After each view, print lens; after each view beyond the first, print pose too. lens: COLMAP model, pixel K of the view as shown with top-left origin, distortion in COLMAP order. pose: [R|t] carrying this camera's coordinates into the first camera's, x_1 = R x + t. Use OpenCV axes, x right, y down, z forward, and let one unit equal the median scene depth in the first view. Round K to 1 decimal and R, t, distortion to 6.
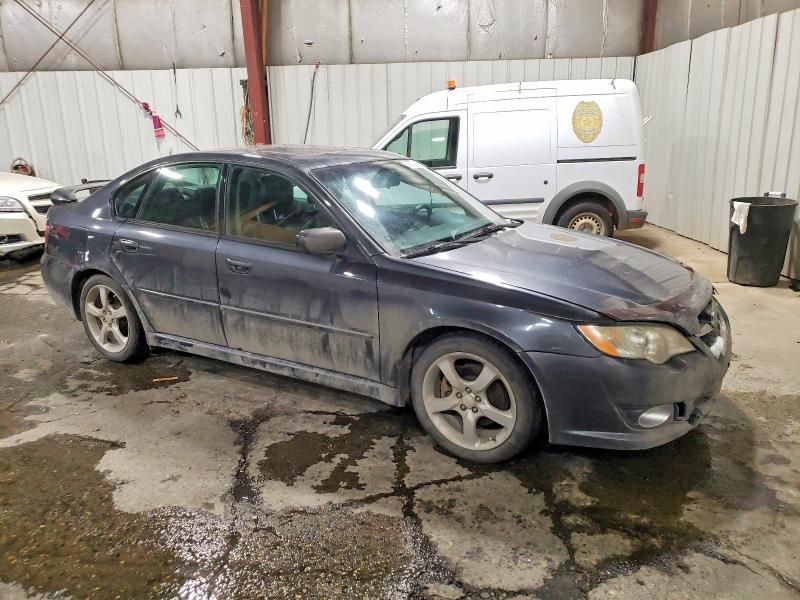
lens RADIAL K [[619.9, 0, 400.0], [0, 619.9, 300.0], [0, 0, 1]] dist [0.023939, 0.000730]
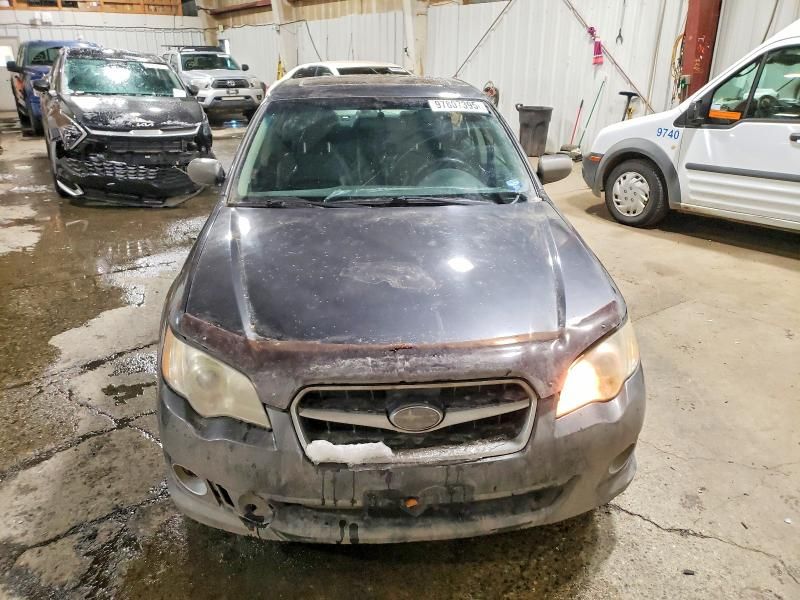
lens RADIAL K [[621.3, 0, 400.0], [0, 621.3, 300.0], [0, 0, 1]] dist [-0.005898, -0.001686]
pose [[0.602009, 0.304902, -0.737984, 0.246653], [-0.223776, 0.951611, 0.210618, -0.051026], [0.766492, 0.038349, 0.641108, 0.175265]]
